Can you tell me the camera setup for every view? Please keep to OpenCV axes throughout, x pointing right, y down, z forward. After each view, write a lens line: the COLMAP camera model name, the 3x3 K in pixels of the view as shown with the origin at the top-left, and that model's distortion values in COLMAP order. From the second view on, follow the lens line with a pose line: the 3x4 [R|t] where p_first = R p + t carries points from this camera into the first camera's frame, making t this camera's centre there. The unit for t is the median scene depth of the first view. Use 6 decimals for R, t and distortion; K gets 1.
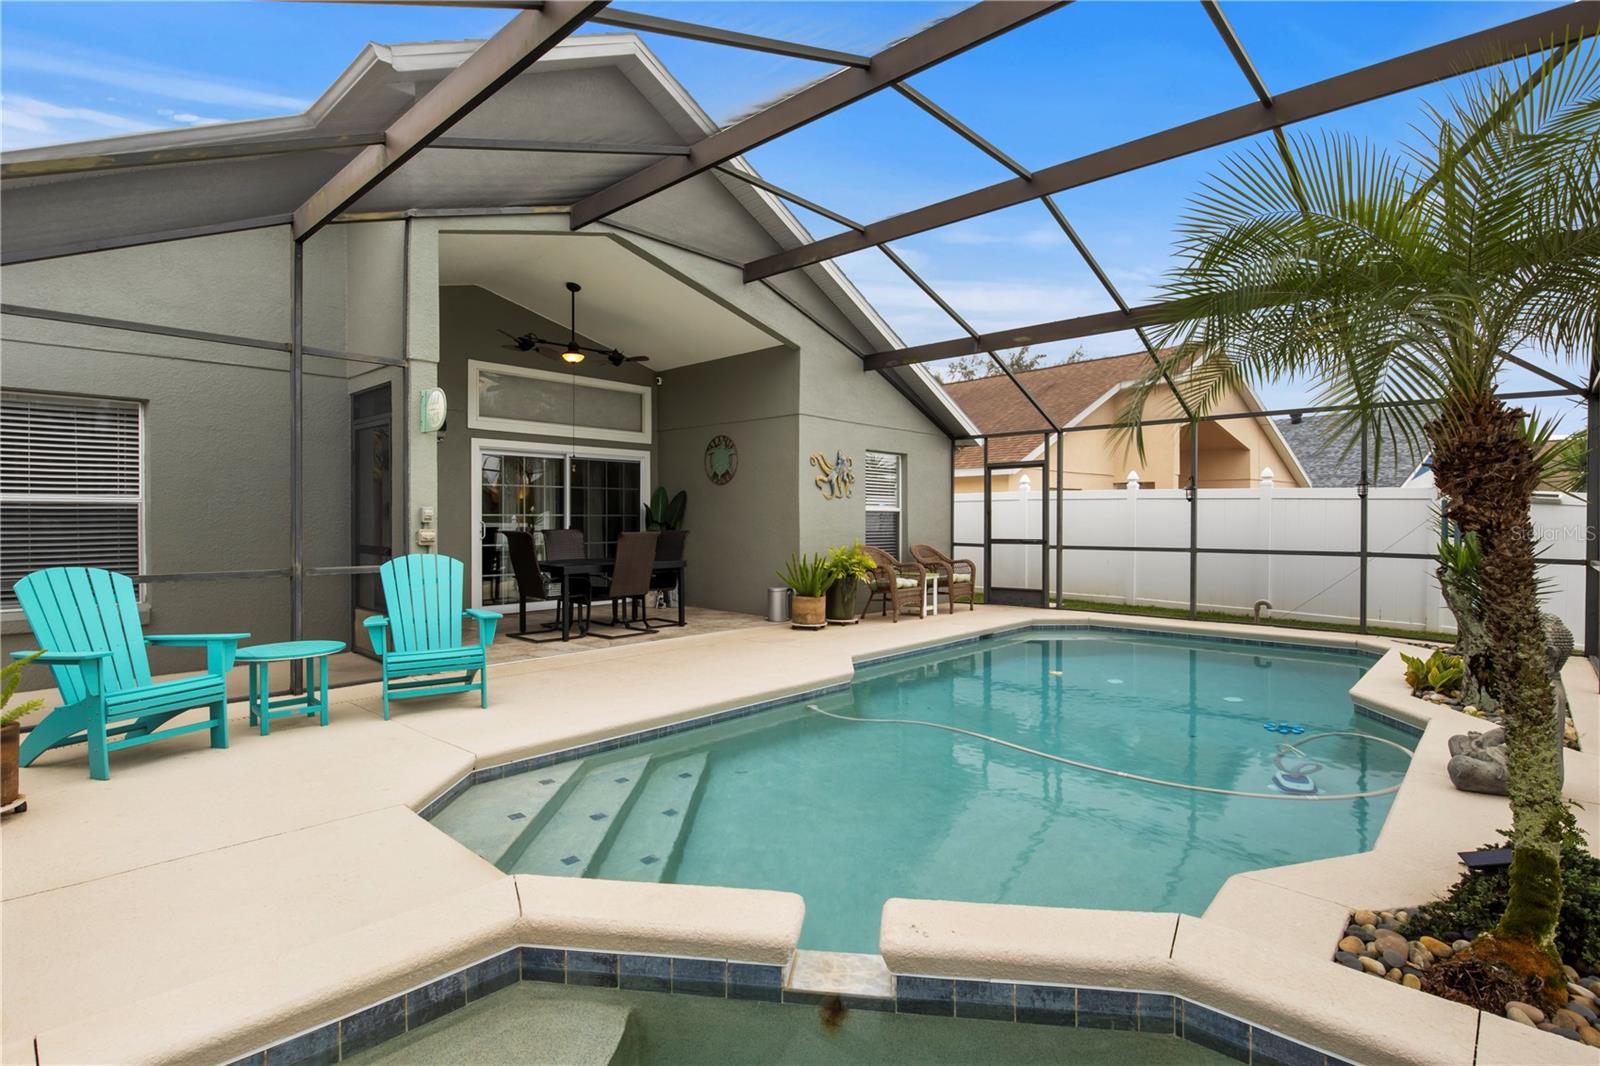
lens RADIAL K [[784.6, 0, 795.4], [0, 784.6, 521.5], [0, 0, 1]] dist [-0.023185, -0.001147]
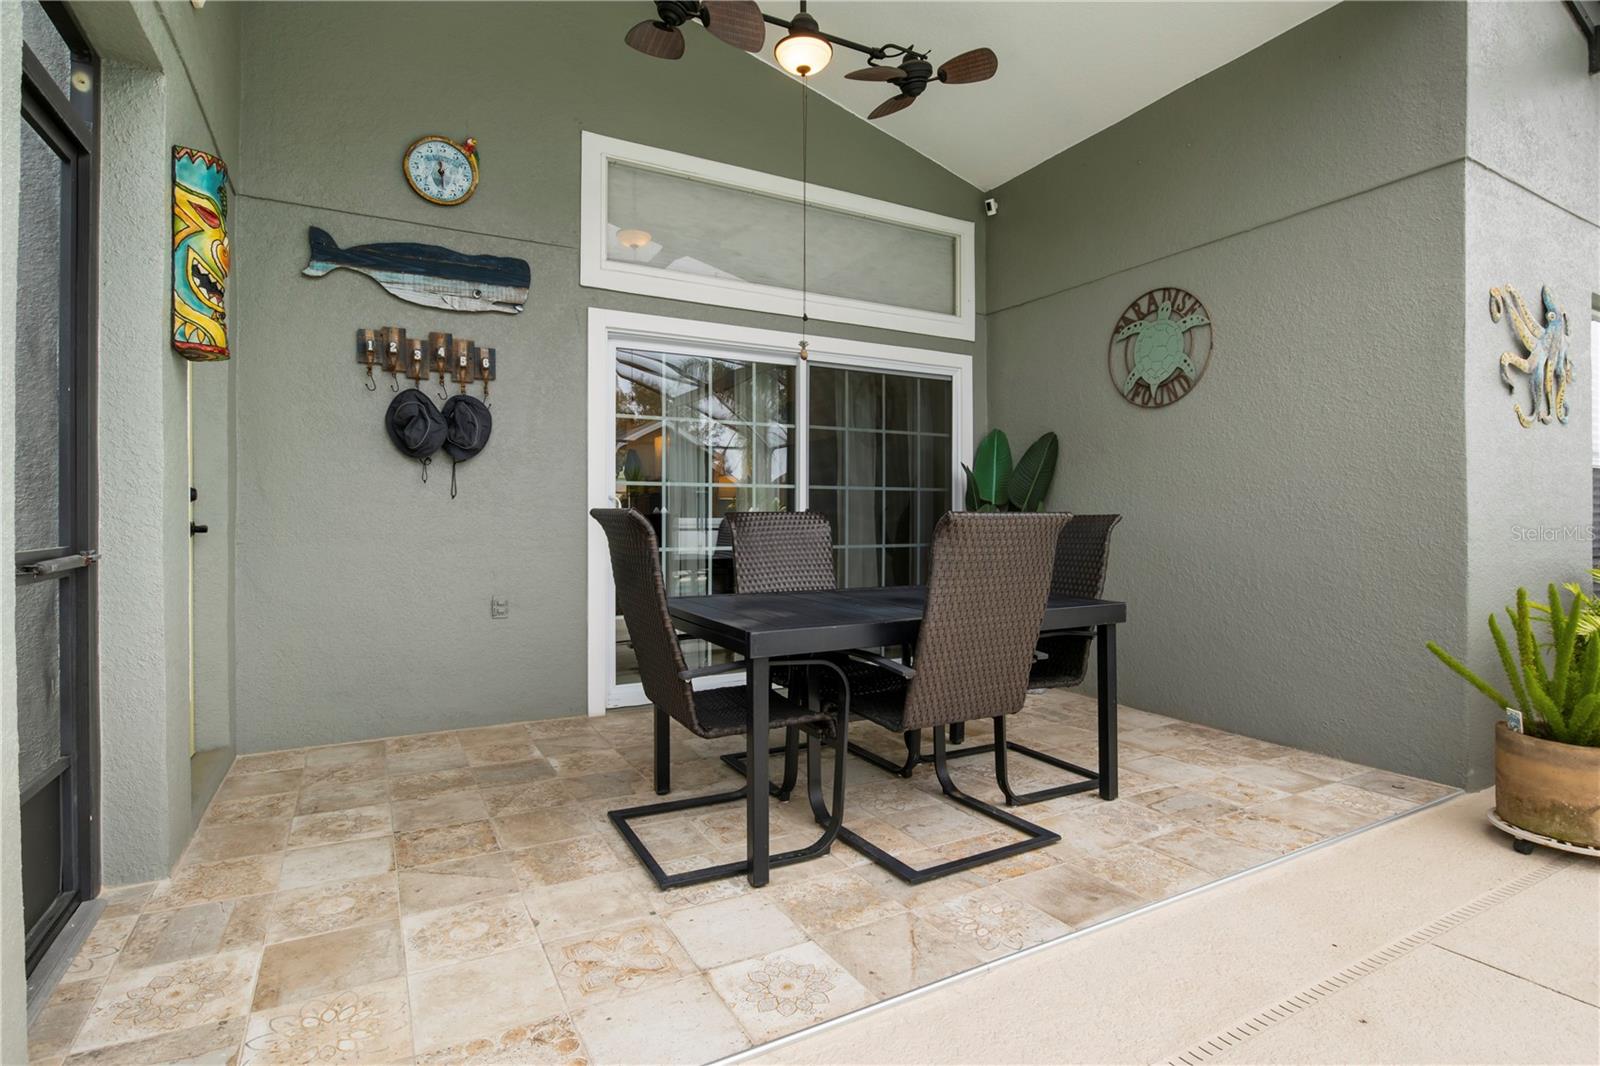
lens RADIAL K [[784.6, 0, 801.3], [0, 784.6, 527.1], [0, 0, 1]] dist [-0.023185, -0.001147]
pose [[0.947054, 0.002967, -0.321060, -0.141637], [-0.001509, 0.999987, 0.004790, 0.014081], [0.321070, -0.004052, 0.947047, 0.556556]]
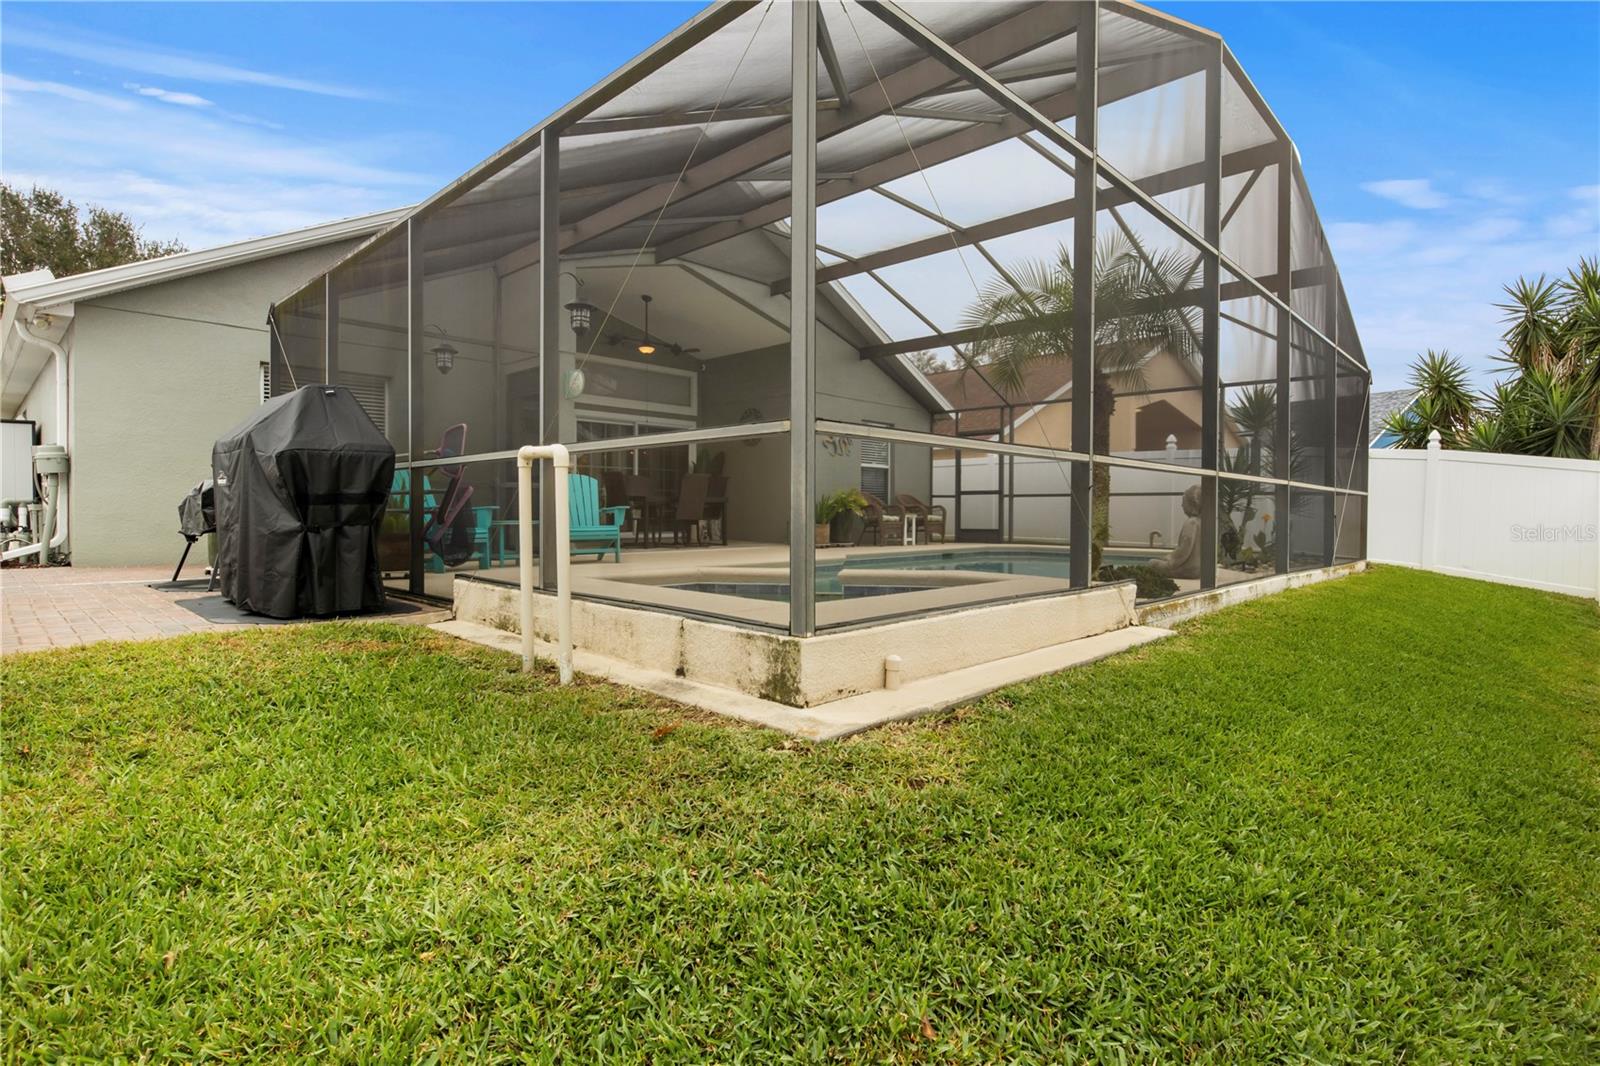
lens RADIAL K [[784.6, 0, 792.0], [0, 784.6, 519.1], [0, 0, 1]] dist [-0.023185, -0.001147]
pose [[0.999755, 0.005027, -0.021573, 0.002181], [-0.004838, 0.999949, 0.008814, 0.064765], [0.021616, -0.008707, 0.999728, -0.322746]]
